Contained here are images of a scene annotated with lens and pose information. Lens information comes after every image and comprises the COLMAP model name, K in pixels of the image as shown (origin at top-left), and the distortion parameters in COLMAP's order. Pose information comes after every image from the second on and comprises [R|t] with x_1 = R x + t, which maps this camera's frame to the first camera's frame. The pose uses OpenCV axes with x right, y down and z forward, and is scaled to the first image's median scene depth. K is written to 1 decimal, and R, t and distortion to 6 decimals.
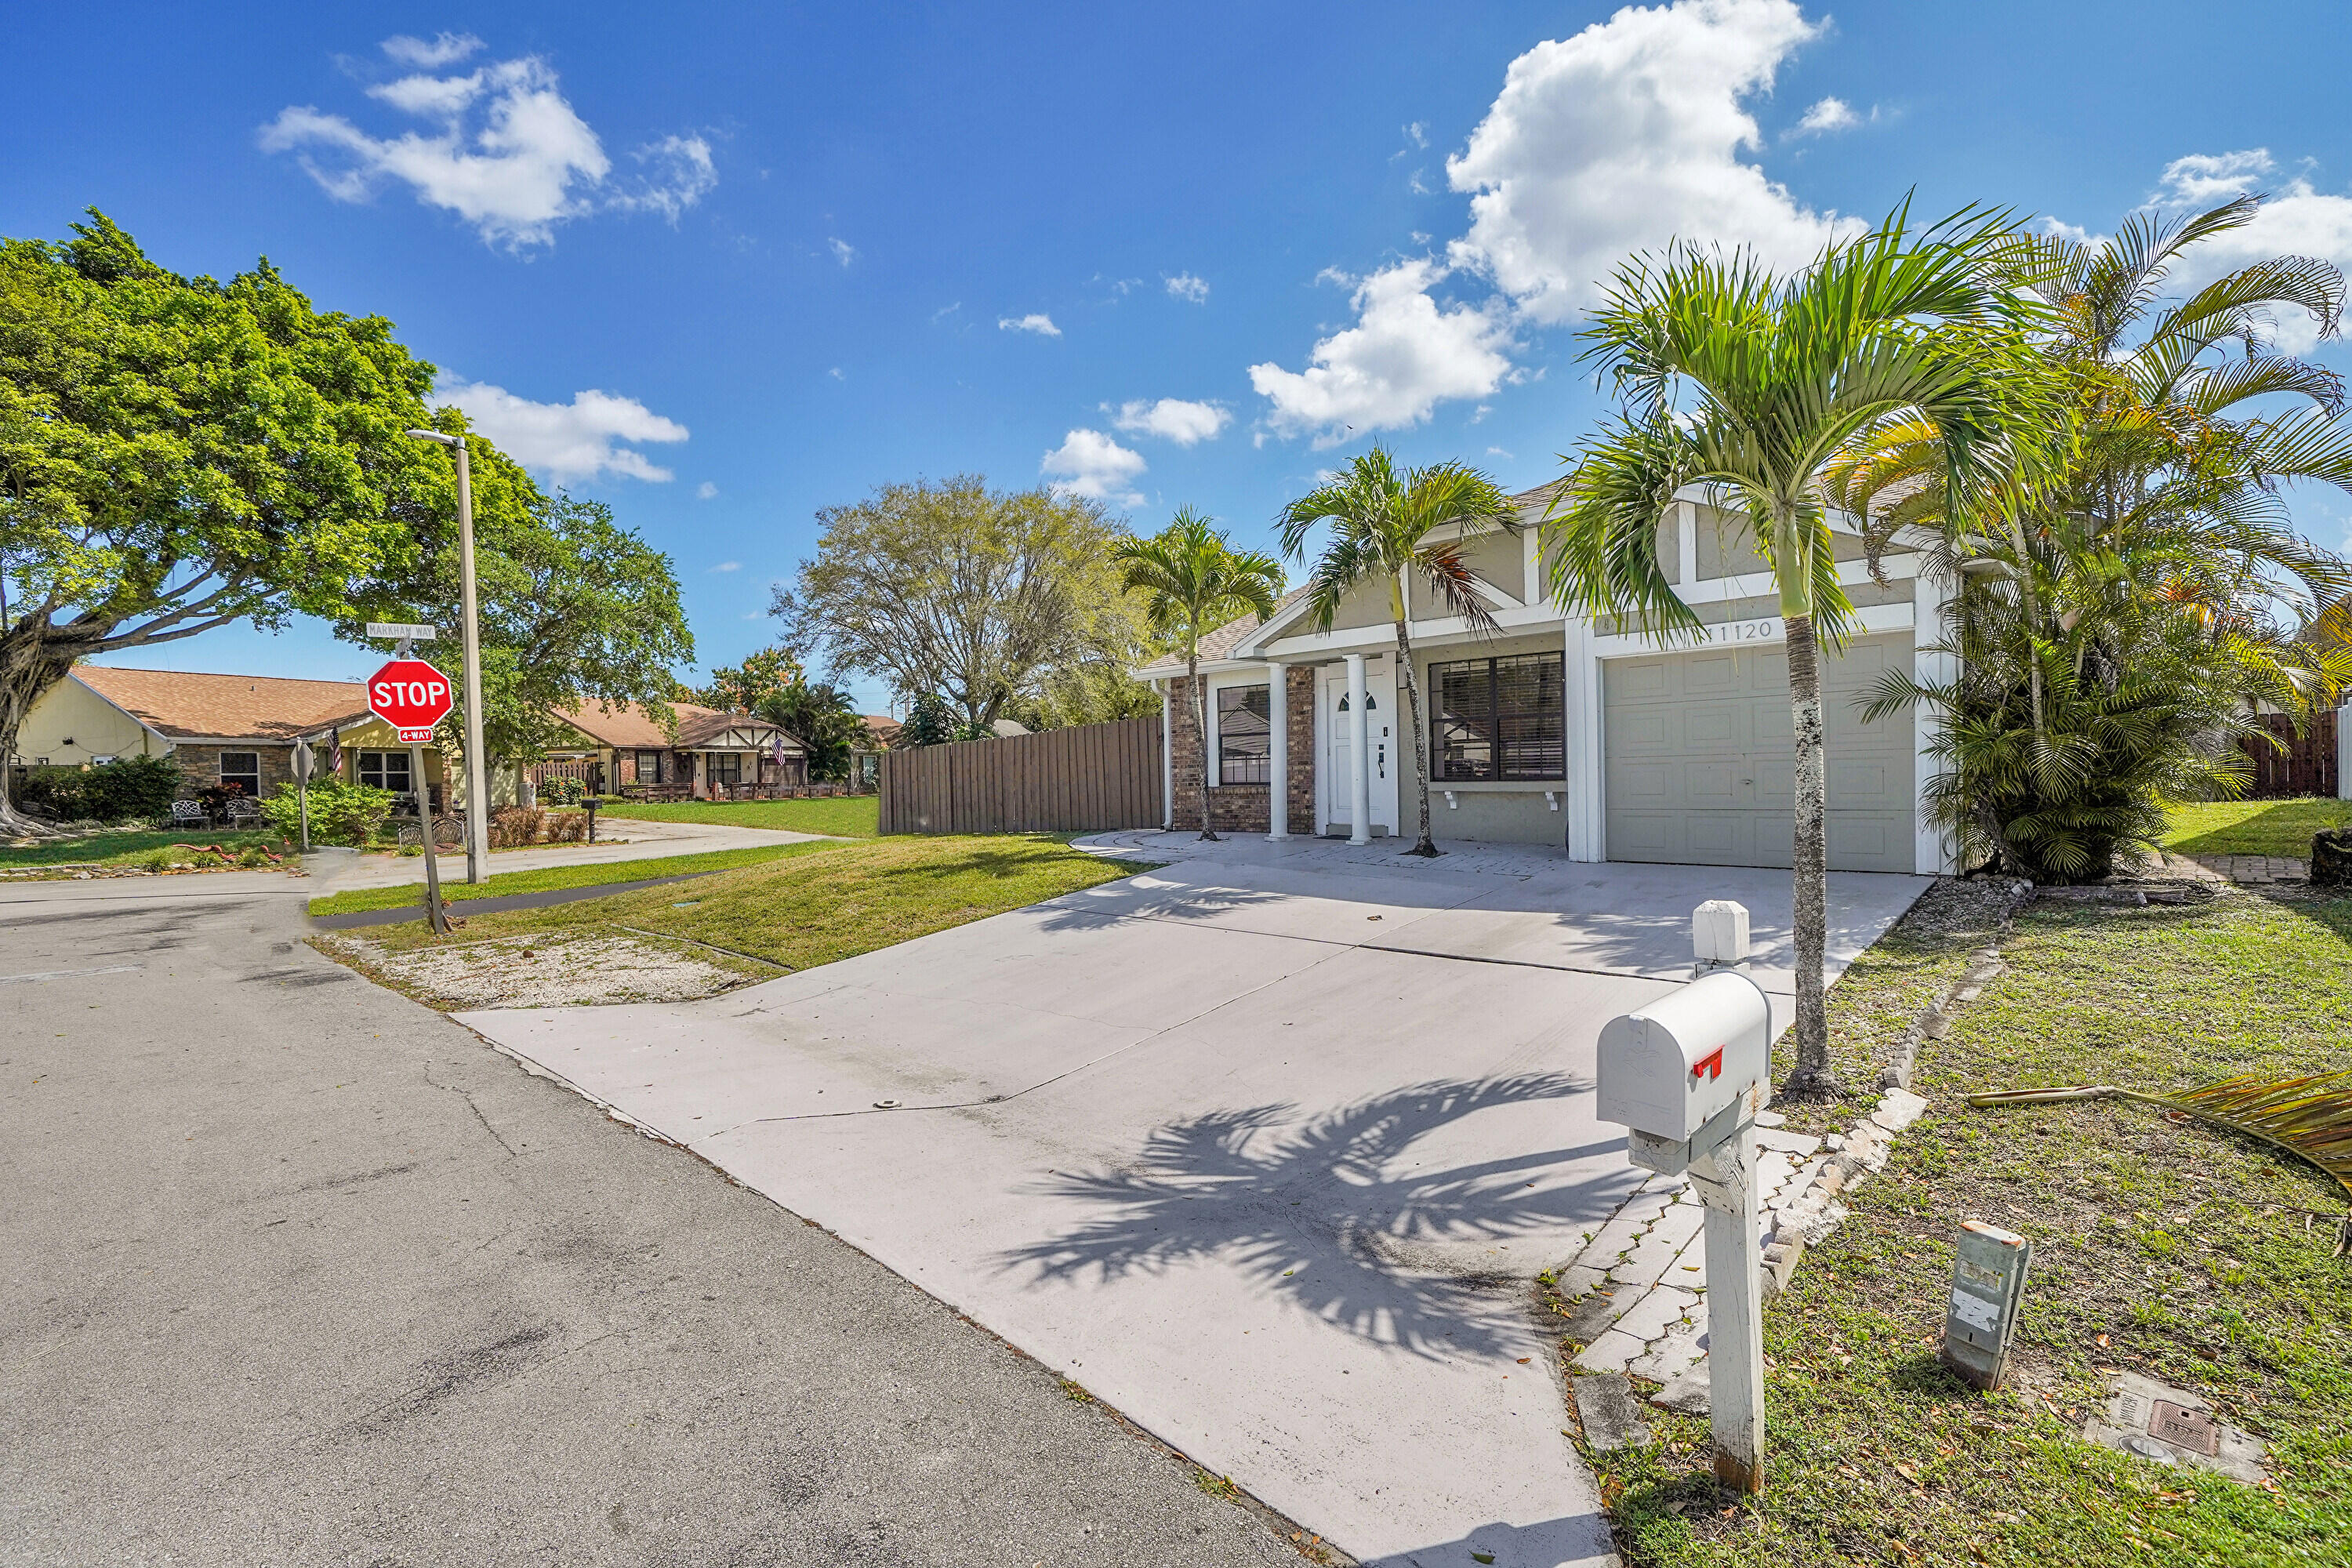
lens RADIAL K [[1045.3, 0, 1171.6], [0, 1045.3, 784.2], [0, 0, 1]] dist [0.016102, 0.000090]
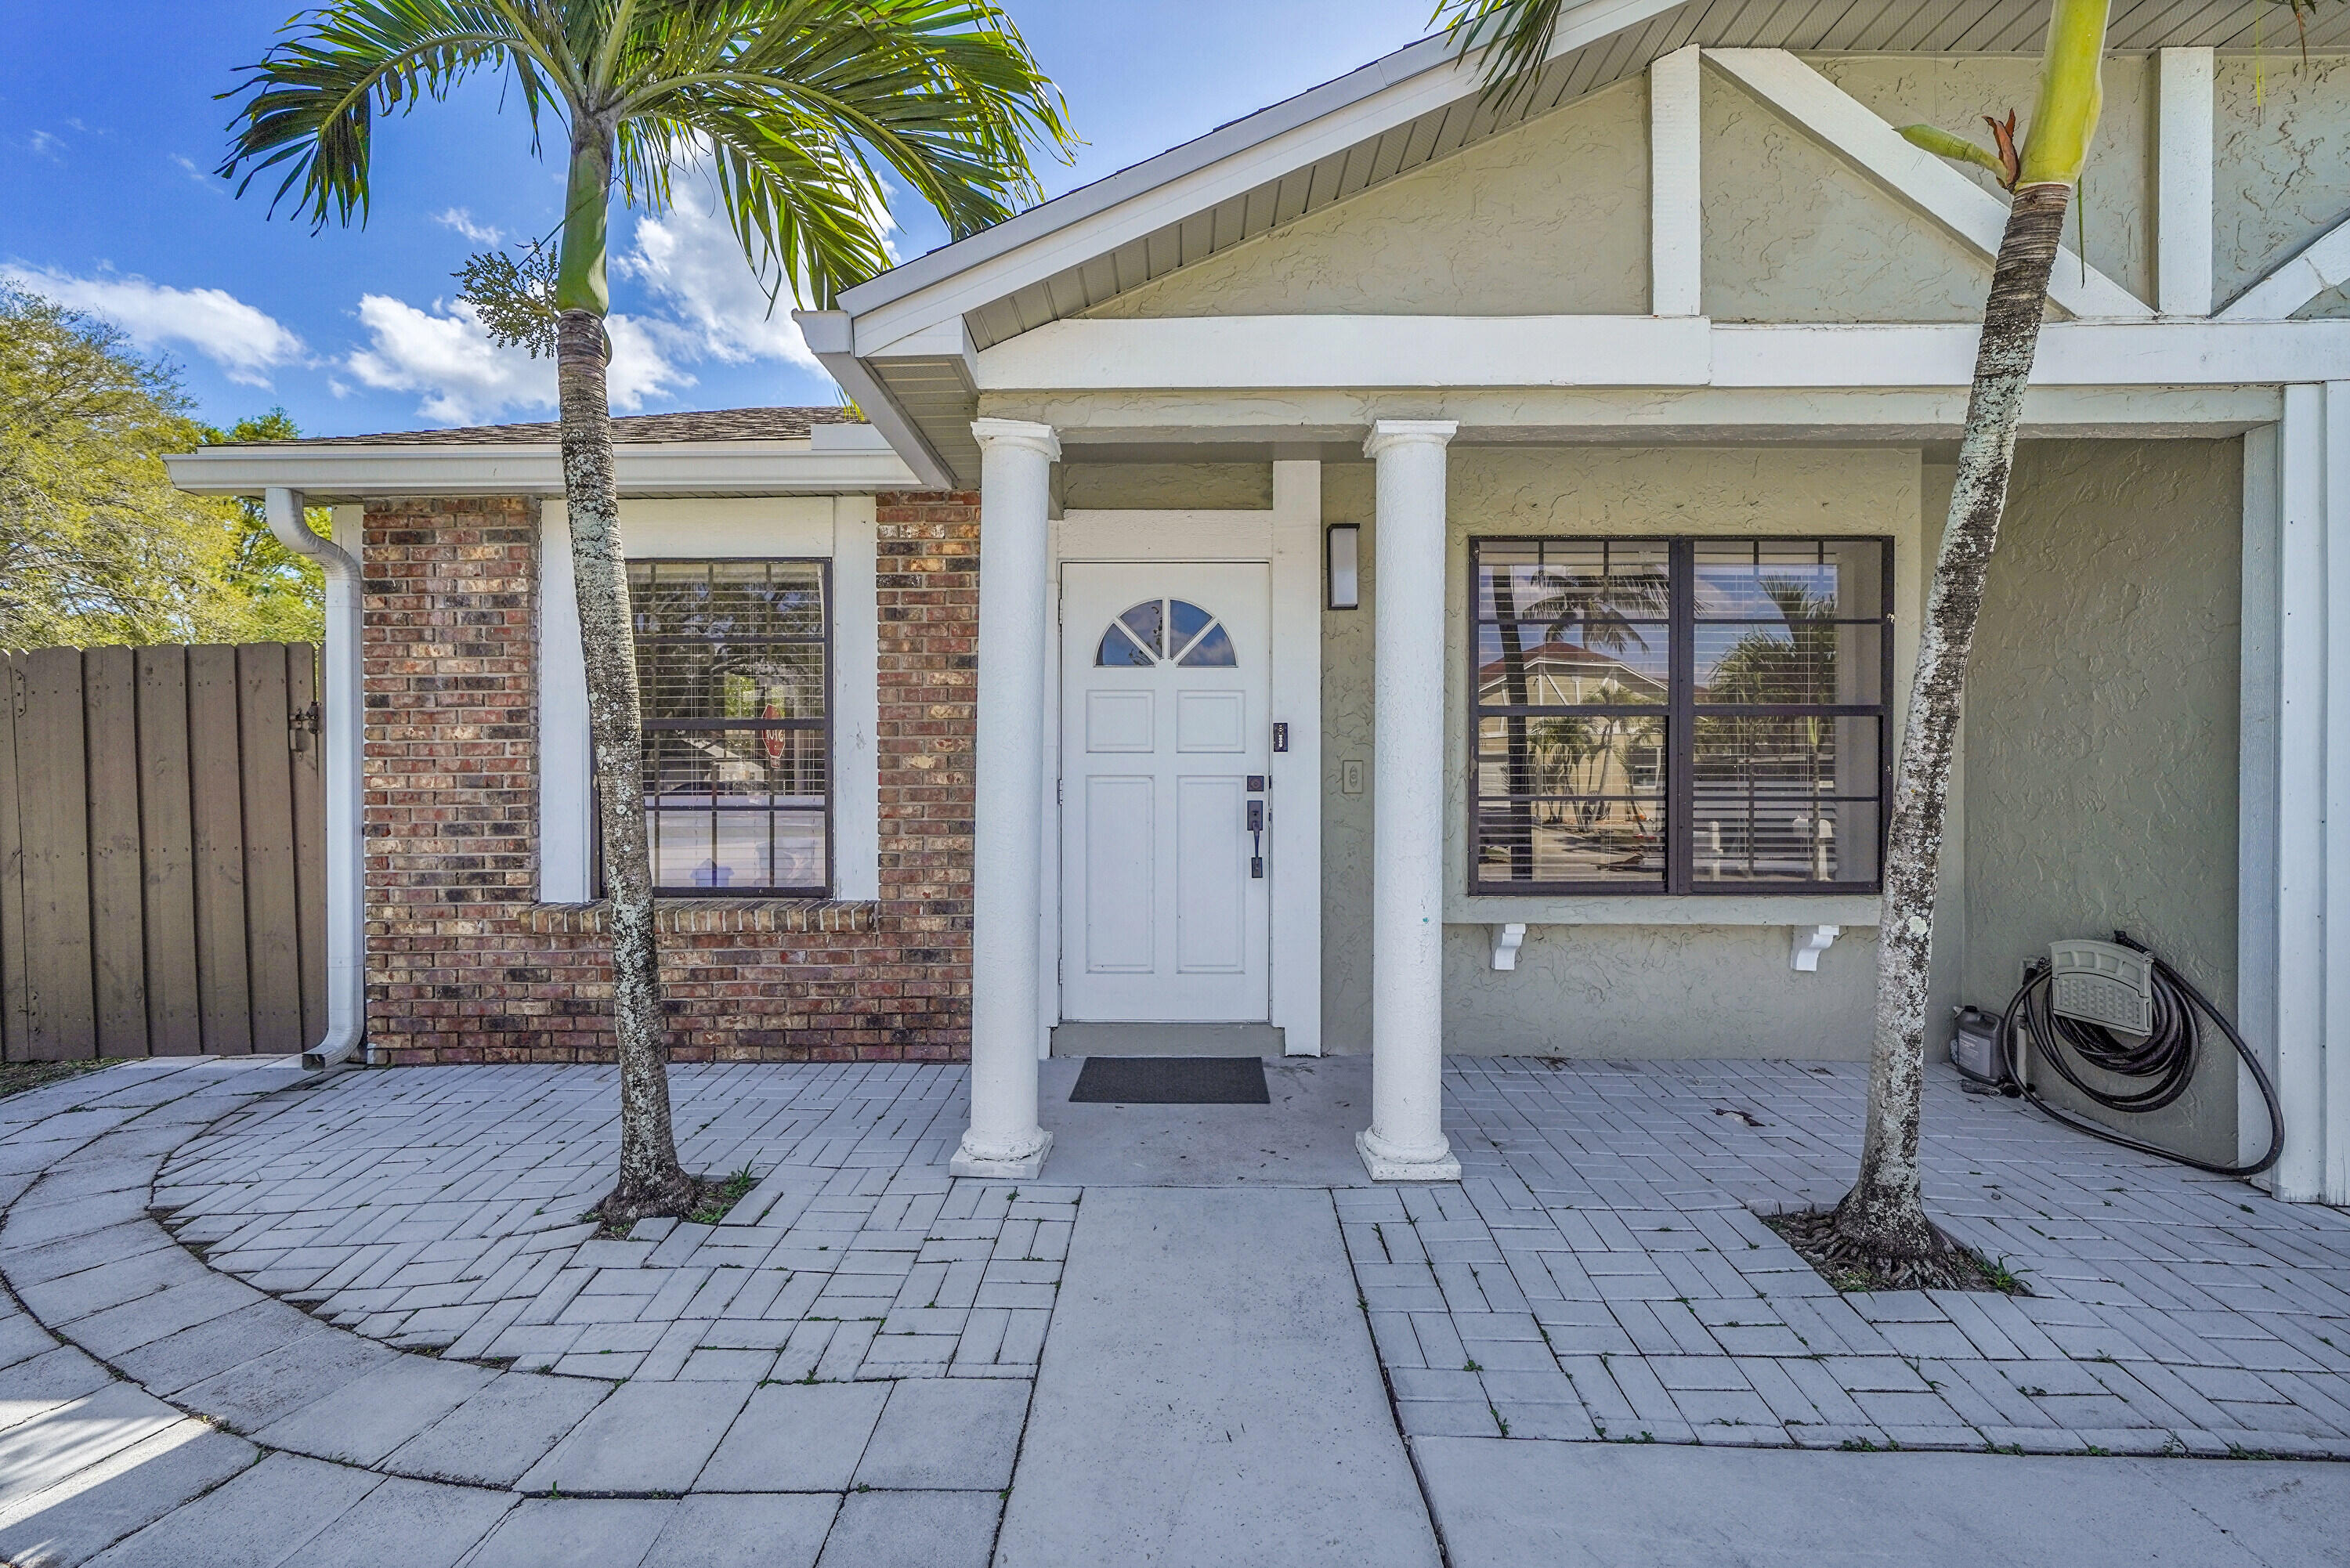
lens RADIAL K [[950.6, 0, 1177.3], [0, 950.6, 786.0], [0, 0, 1]] dist [-0.007775, 0.002630]
pose [[0.714928, 0.016362, 0.699006, -0.022096], [-0.005157, 0.999822, -0.018129, -0.026208], [-0.699179, 0.009356, 0.714886, 0.724397]]
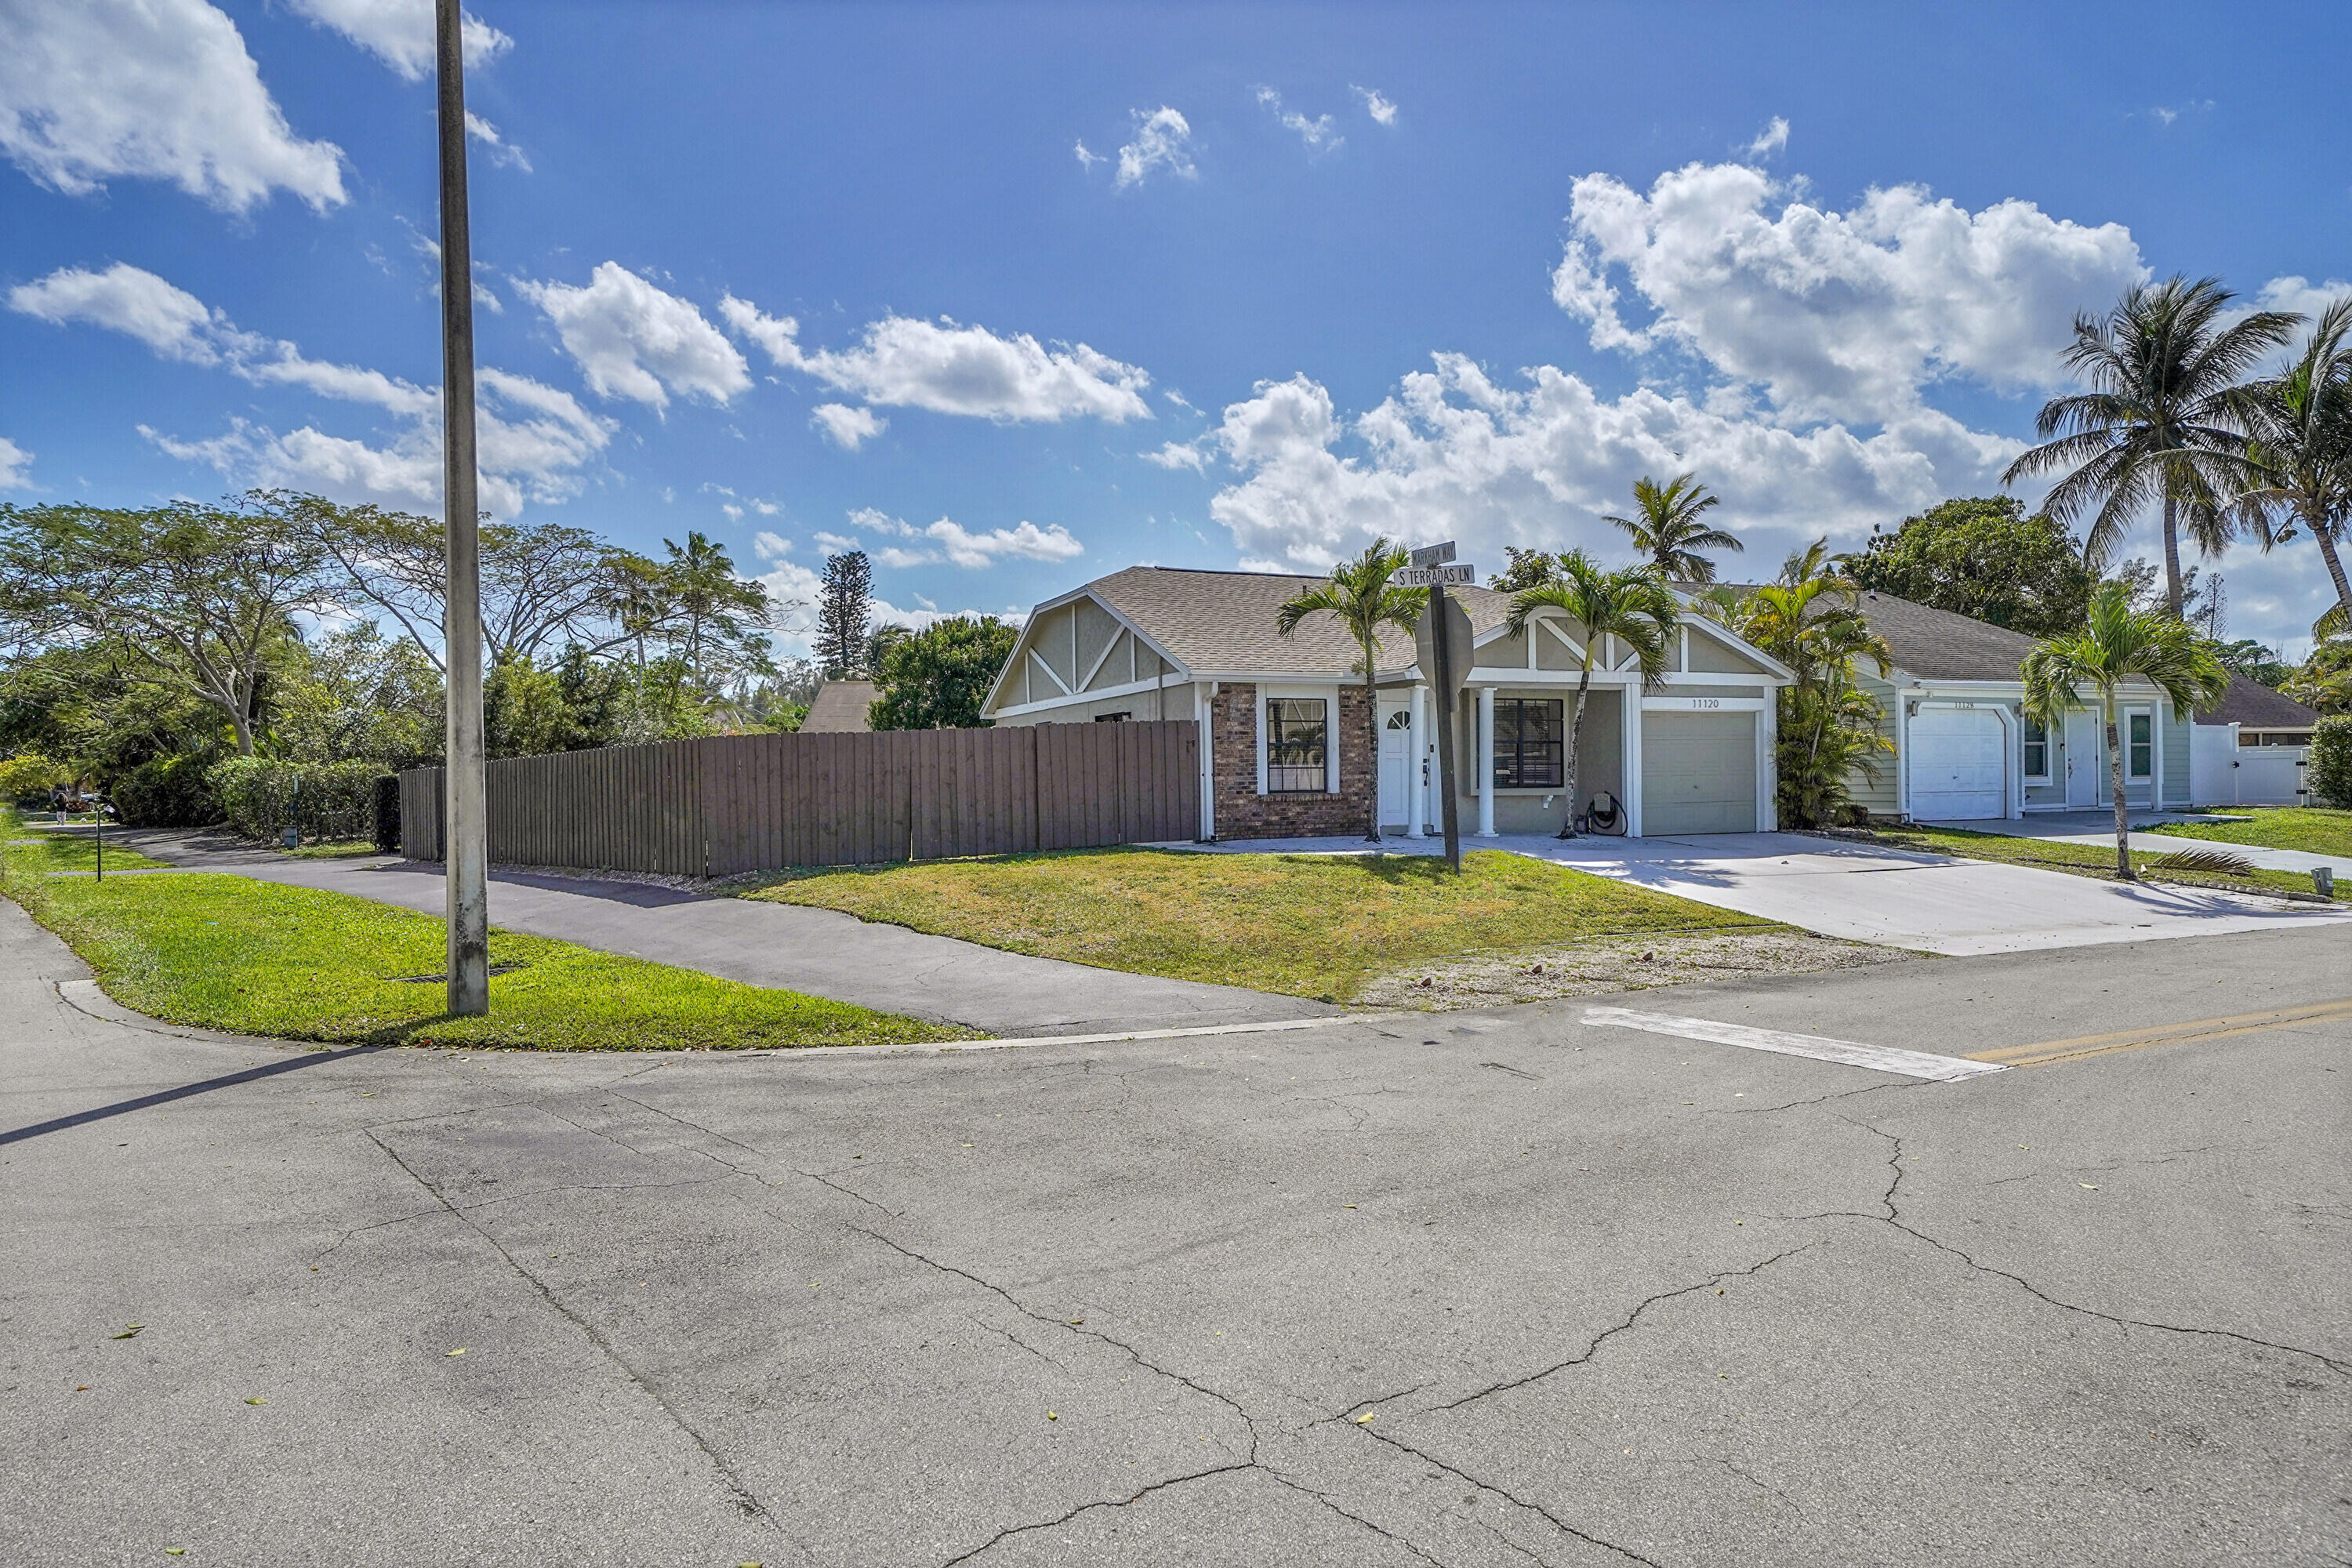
lens RADIAL K [[1320.6, 0, 1176.0], [0, 1320.6, 784.0], [0, 0, 1]] dist [0.027650, 0.000259]
pose [[0.384465, 0.018272, 0.922959, -1.203804], [0.014996, 0.999549, -0.026035, 0.024848], [-0.923018, 0.023851, 0.384018, 0.608222]]
